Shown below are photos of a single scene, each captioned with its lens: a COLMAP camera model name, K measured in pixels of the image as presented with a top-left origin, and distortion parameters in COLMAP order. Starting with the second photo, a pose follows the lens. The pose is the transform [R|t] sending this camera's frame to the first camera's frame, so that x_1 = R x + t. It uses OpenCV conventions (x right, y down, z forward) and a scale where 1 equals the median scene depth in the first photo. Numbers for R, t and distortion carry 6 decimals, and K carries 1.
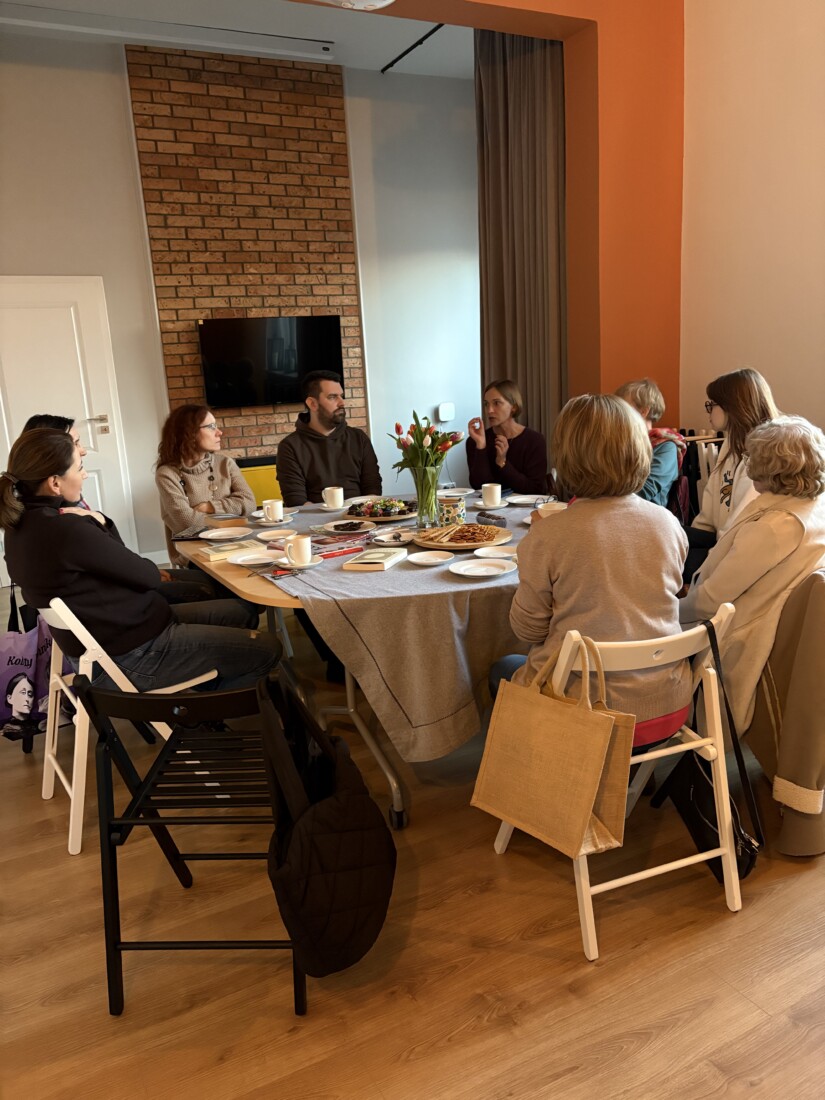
lens RADIAL K [[821.1, 0, 412.5], [0, 821.1, 550.0], [0, 0, 1]] dist [0.000406, 0.049274]
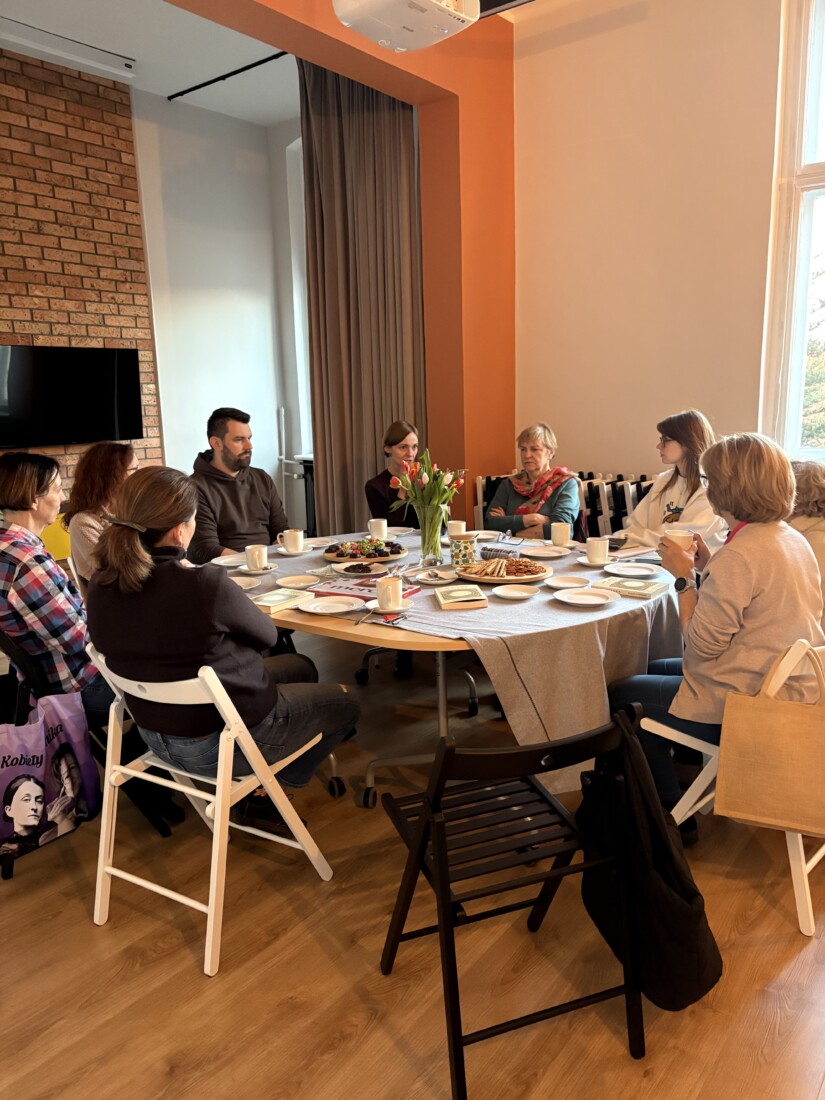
lens RADIAL K [[804.9, 0, 411.4], [0, 804.9, 567.8], [0, 0, 1]] dist [0.046884, -0.065392]
pose [[0.906336, -0.054666, 0.419007, -0.213890], [0.068381, 0.997501, -0.017773, -0.004611], [-0.416988, 0.044761, 0.907809, 0.061094]]
